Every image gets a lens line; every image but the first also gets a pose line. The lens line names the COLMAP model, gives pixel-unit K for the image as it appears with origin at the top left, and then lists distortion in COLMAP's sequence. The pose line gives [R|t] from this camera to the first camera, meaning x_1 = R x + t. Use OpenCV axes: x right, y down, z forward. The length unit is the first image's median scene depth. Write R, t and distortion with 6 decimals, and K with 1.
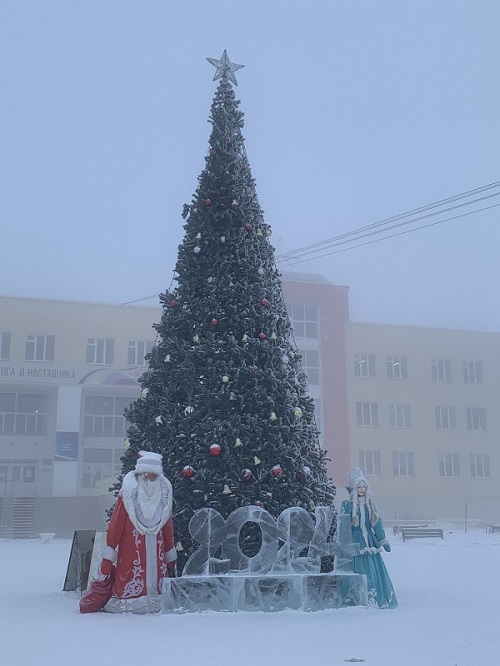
lens RADIAL K [[731.7, 0, 254.2], [0, 731.7, 327.1], [0, 0, 1]] dist [0.070763, 0.000000]
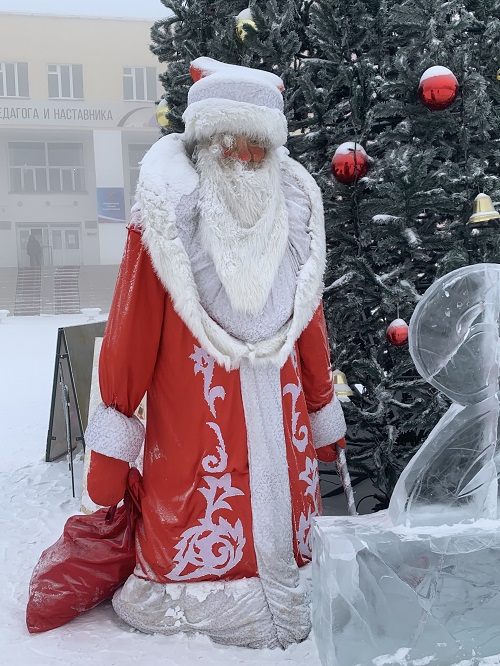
lens RADIAL K [[731.7, 0, 250.9], [0, 731.7, 330.4], [0, 0, 1]] dist [0.070763, 0.000000]
pose [[0.996247, -0.015243, -0.085208, -0.117603], [0.040987, 0.950096, 0.309253, 0.182631], [0.076242, -0.311585, 0.947155, 0.734346]]
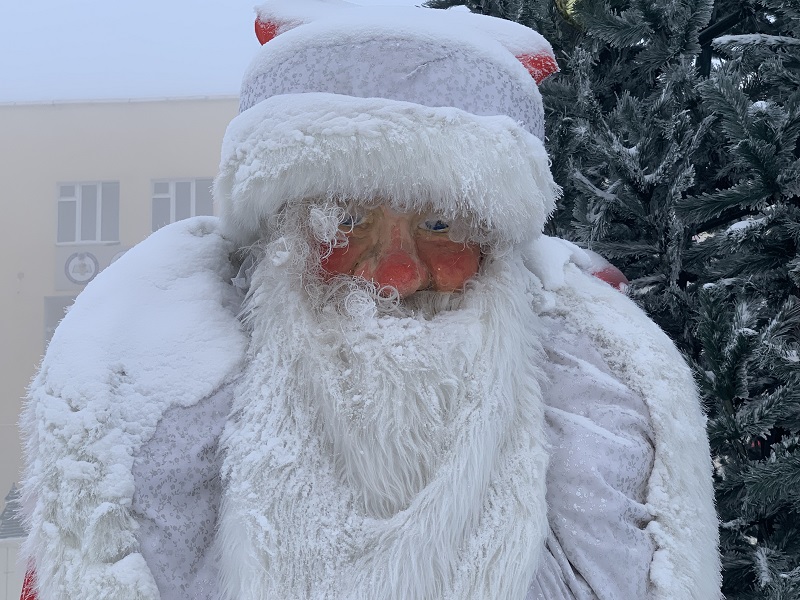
lens RADIAL K [[1421.4, 0, 400.7], [0, 1421.4, 295.8], [0, 0, 1]] dist [0.139951, 0.000000]
pose [[0.941961, -0.078243, -0.326477, -0.091973], [0.097429, 0.994321, 0.042808, 0.200361], [0.321274, -0.072131, 0.944235, 0.856528]]
